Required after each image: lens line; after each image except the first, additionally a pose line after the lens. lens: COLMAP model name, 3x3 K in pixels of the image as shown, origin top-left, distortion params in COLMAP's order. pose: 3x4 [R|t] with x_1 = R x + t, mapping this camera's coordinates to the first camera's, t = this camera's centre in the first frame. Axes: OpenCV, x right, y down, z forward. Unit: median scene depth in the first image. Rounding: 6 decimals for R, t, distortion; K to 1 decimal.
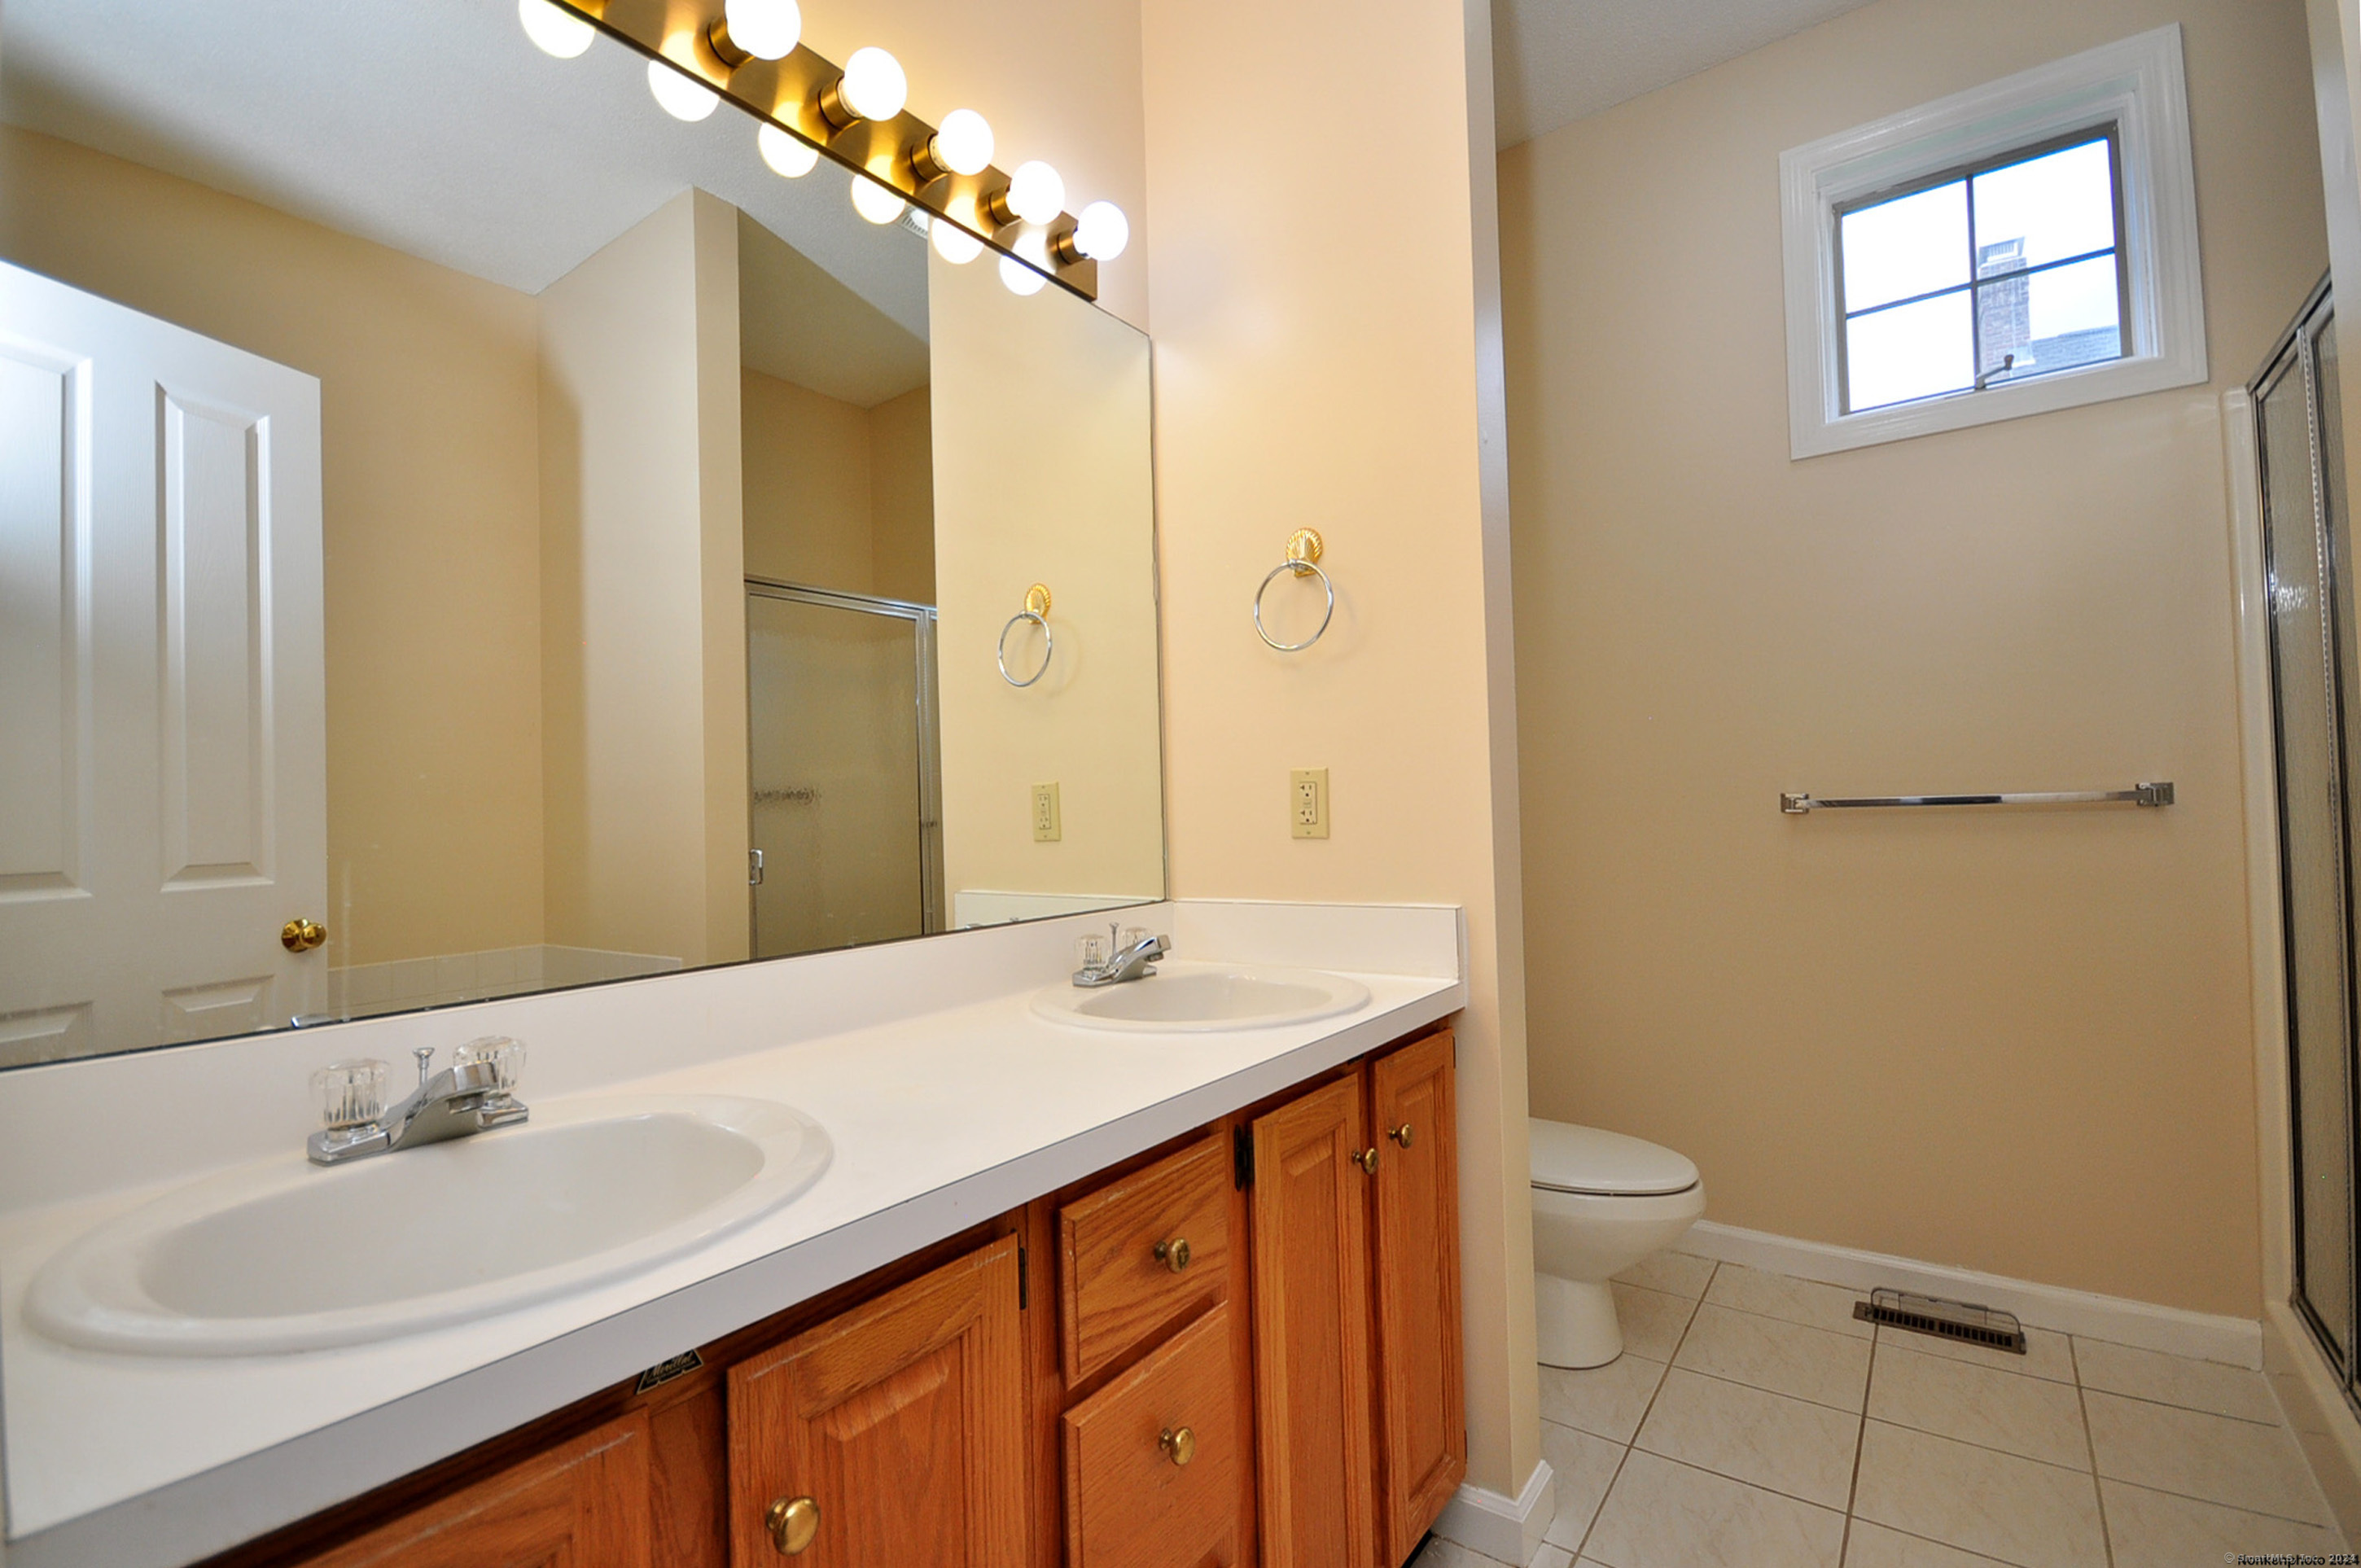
lens RADIAL K [[1047.0, 0, 1174.2], [0, 1047.0, 793.0], [0, 0, 1]] dist [0.000118, -0.000006]
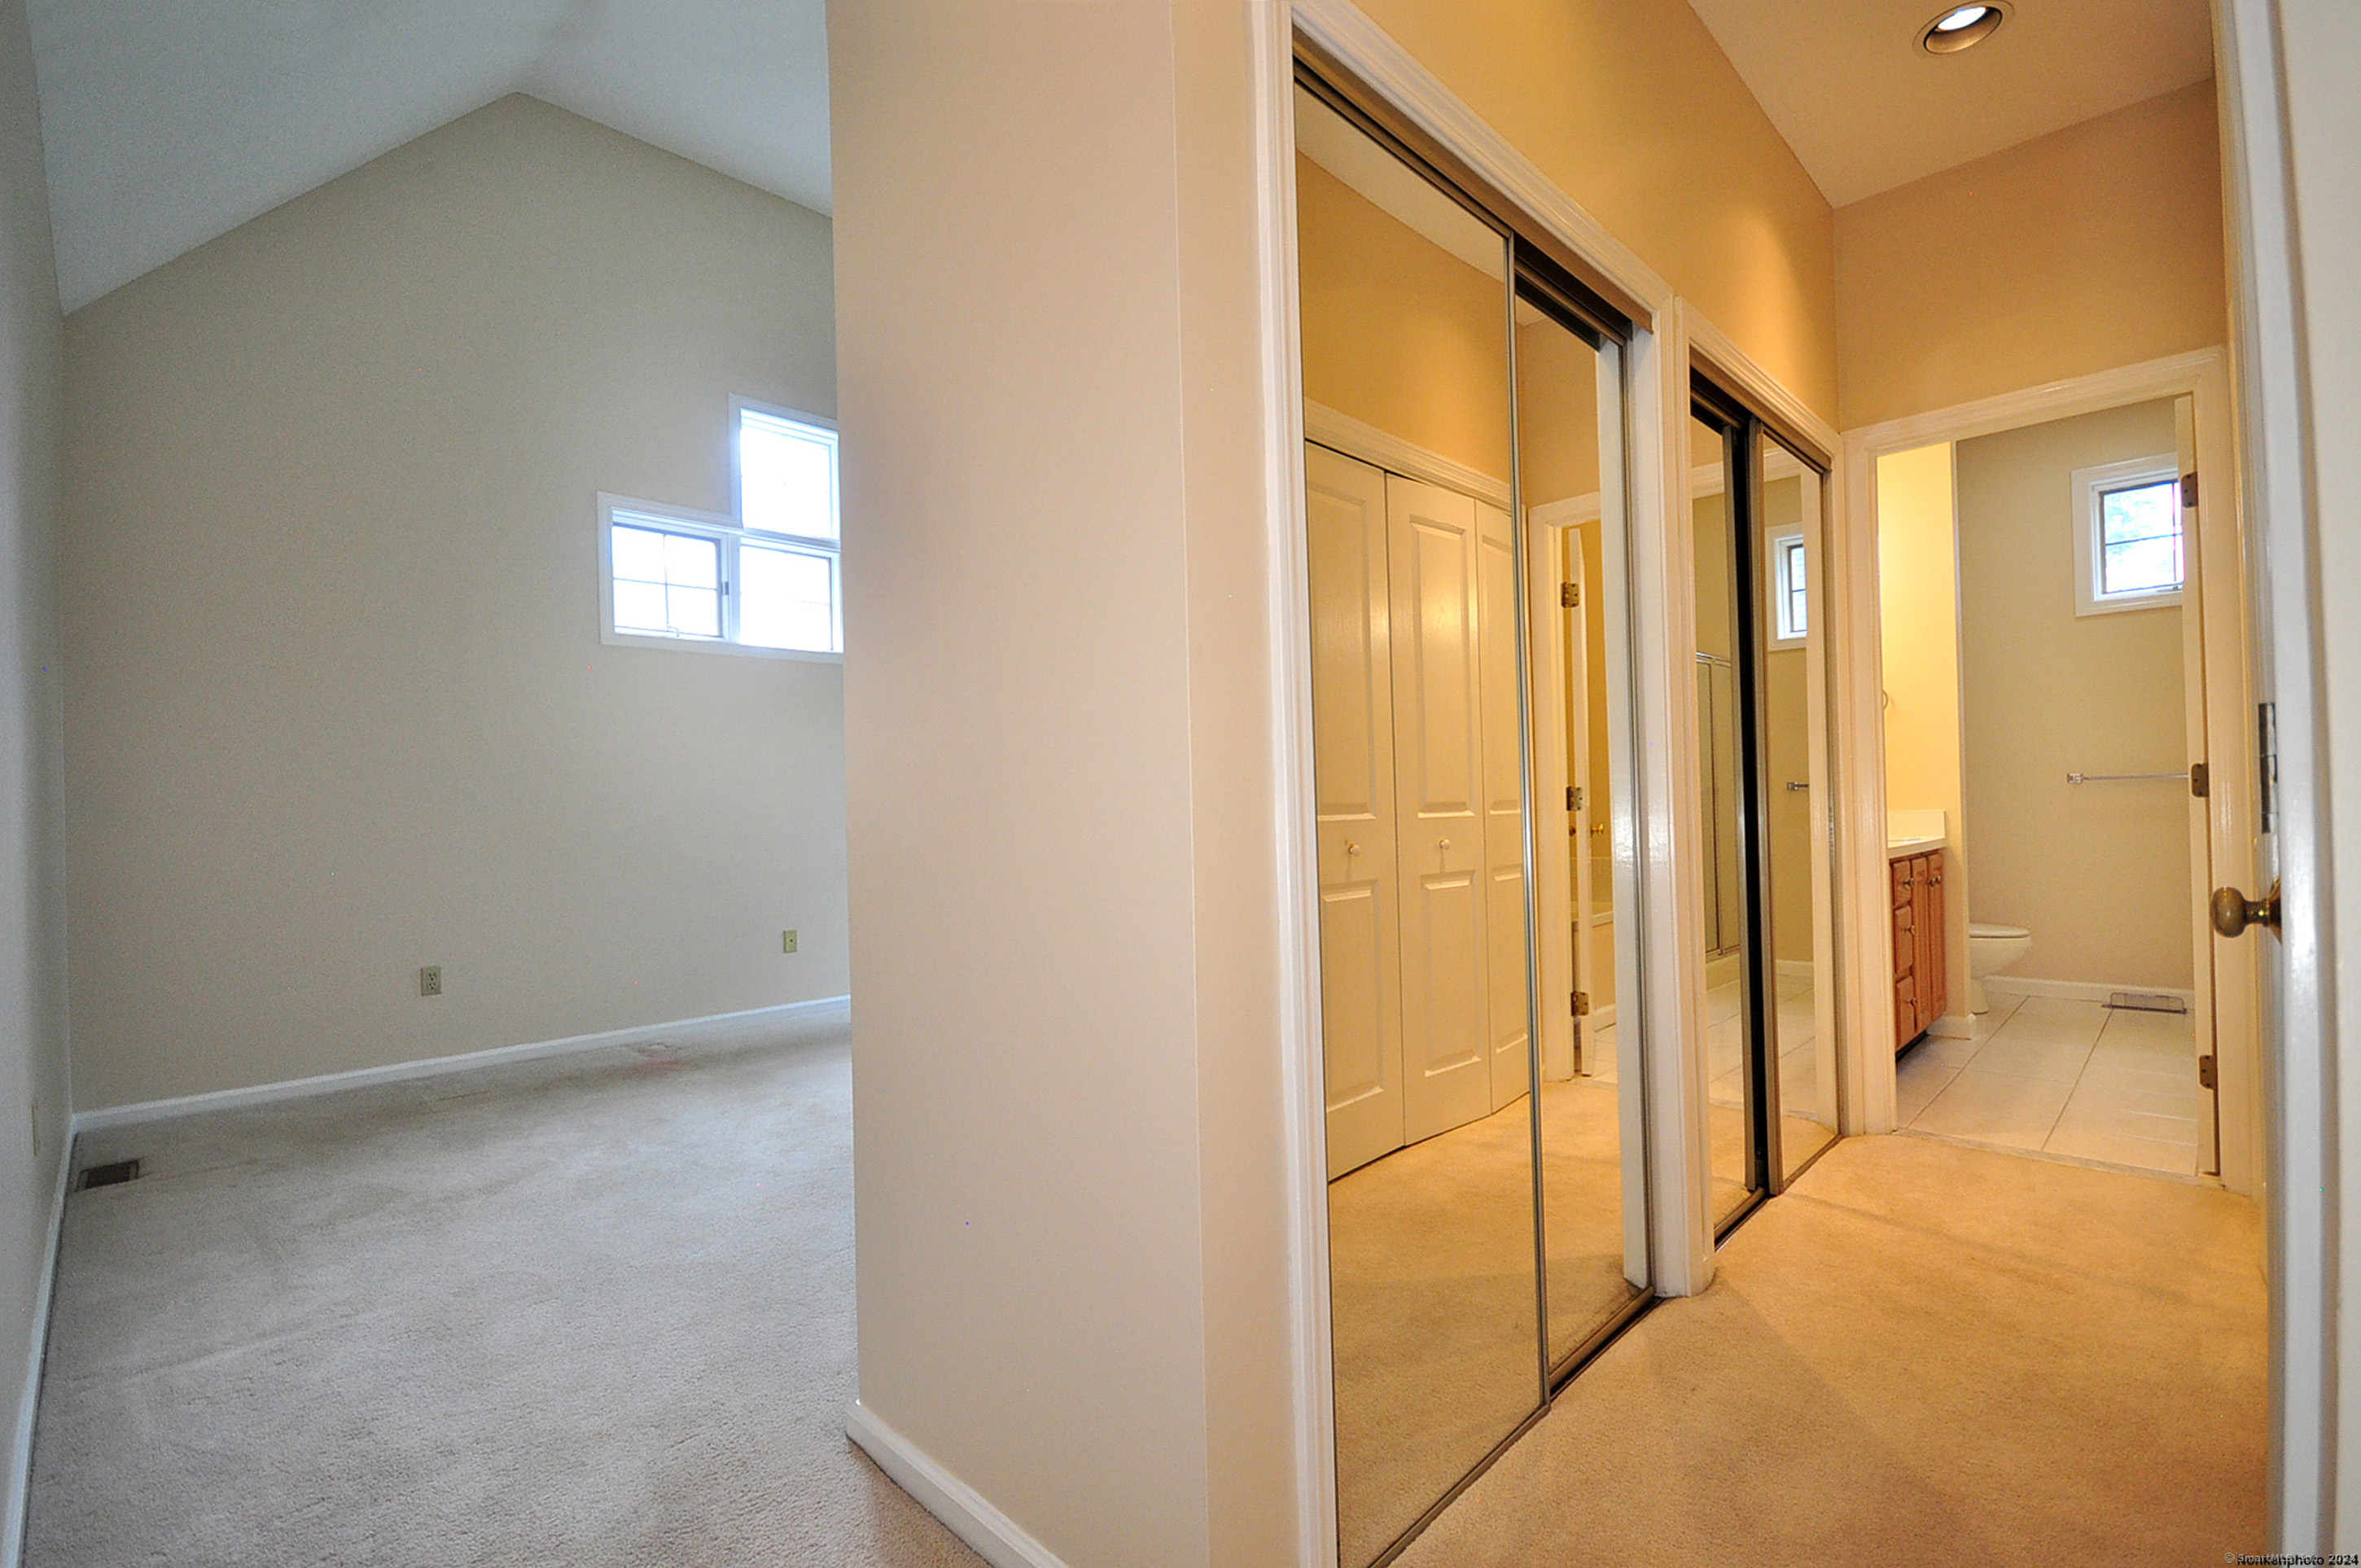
lens RADIAL K [[1047.0, 0, 1174.2], [0, 1047.0, 793.0], [0, 0, 1]] dist [0.000118, -0.000006]
pose [[0.983262, -0.010584, -0.181890, -0.900306], [0.018094, 0.999049, 0.039677, -0.068461], [0.181297, -0.042304, 0.982518, -1.560435]]
